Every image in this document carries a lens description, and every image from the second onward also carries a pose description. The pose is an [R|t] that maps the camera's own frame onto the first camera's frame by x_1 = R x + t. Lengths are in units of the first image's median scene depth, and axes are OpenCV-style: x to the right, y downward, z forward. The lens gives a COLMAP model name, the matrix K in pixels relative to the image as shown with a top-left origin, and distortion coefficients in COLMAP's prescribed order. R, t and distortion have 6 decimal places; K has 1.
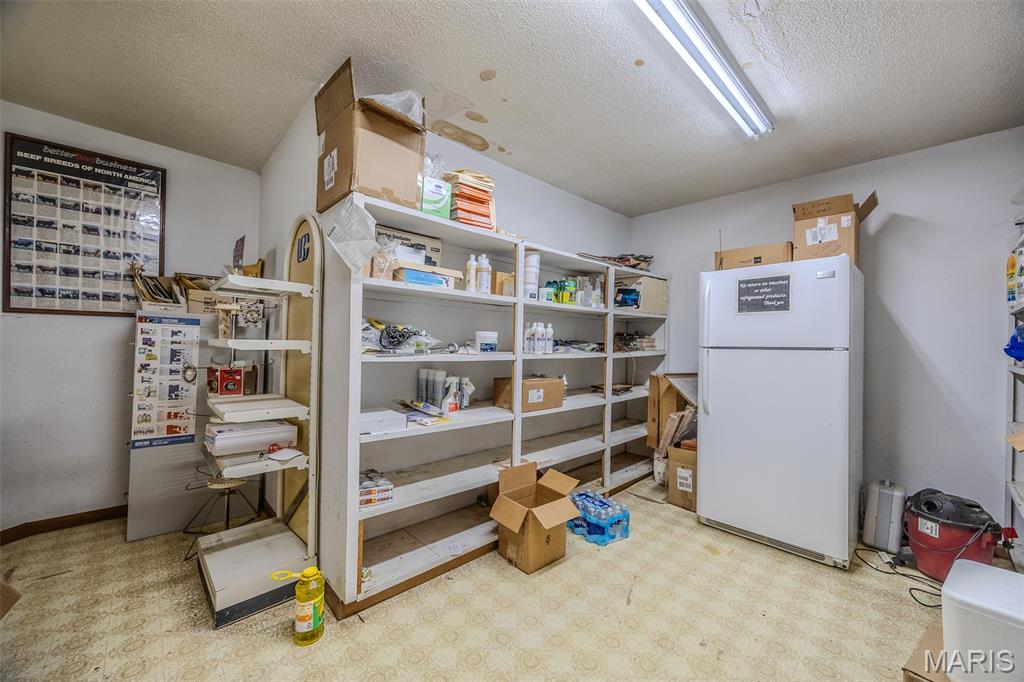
lens RADIAL K [[390.2, 0, 516.8], [0, 390.2, 339.9], [0, 0, 1]] dist [-0.005269, 0.000468]
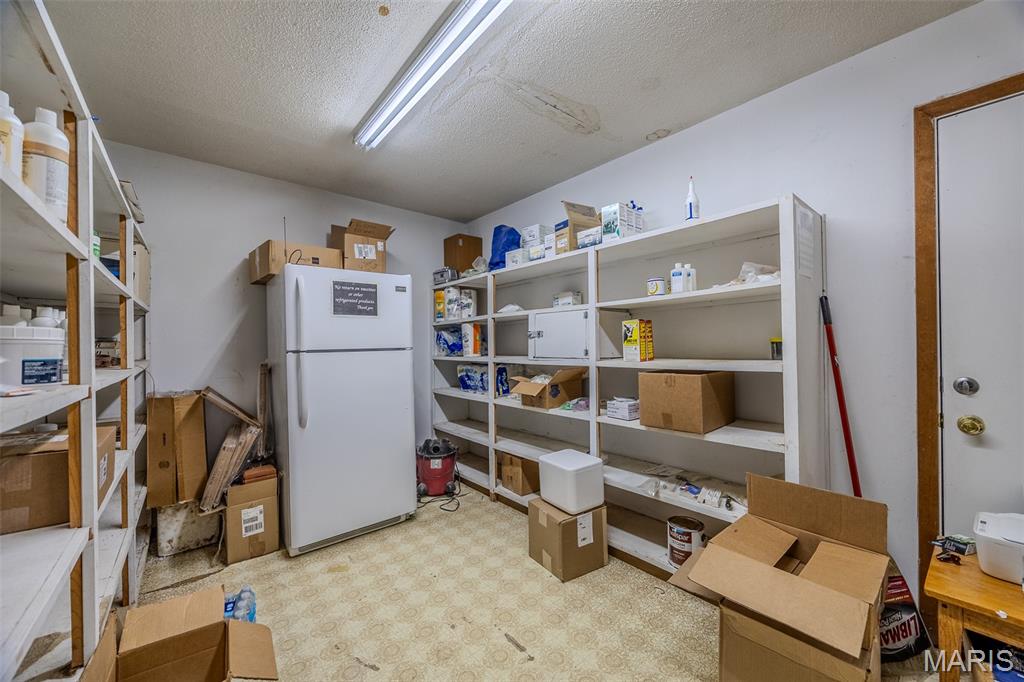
lens RADIAL K [[390.2, 0, 515.2], [0, 390.2, 344.1], [0, 0, 1]] dist [-0.005269, 0.000468]
pose [[0.055047, -0.015043, 0.998370, -0.391987], [0.007012, 0.999868, 0.014679, -0.007363], [-0.998459, 0.006192, 0.055145, 0.522695]]
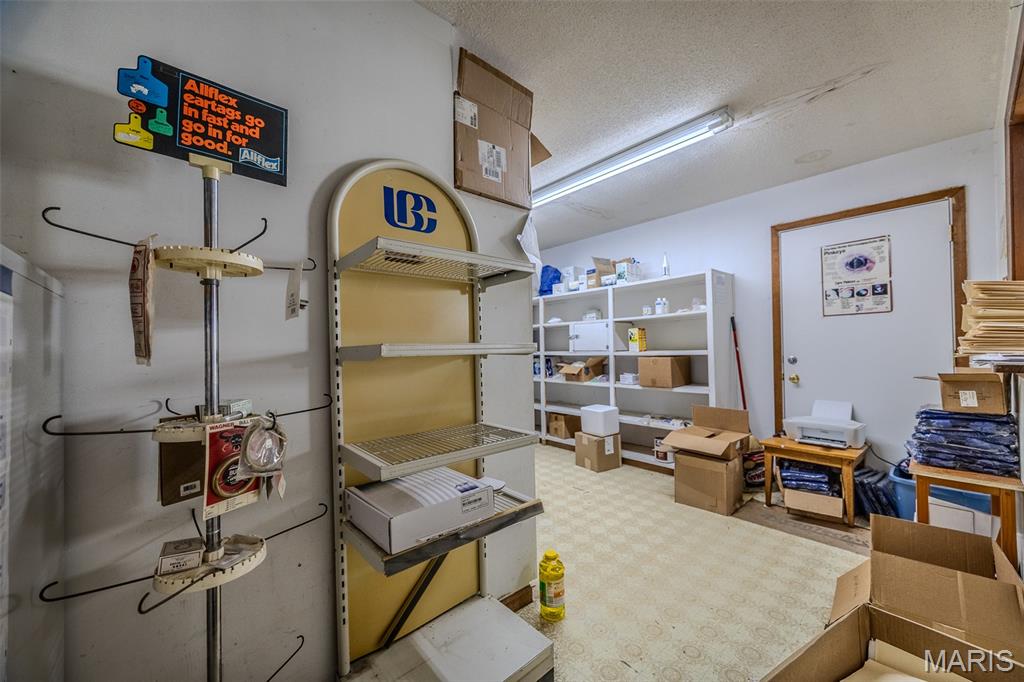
lens RADIAL K [[390.2, 0, 515.1], [0, 390.2, 343.2], [0, 0, 1]] dist [-0.005269, 0.000468]
pose [[0.050530, -0.007786, 0.998692, -0.679555], [0.013302, 0.999886, 0.007122, -0.006728], [-0.998634, 0.012925, 0.050627, 0.598794]]
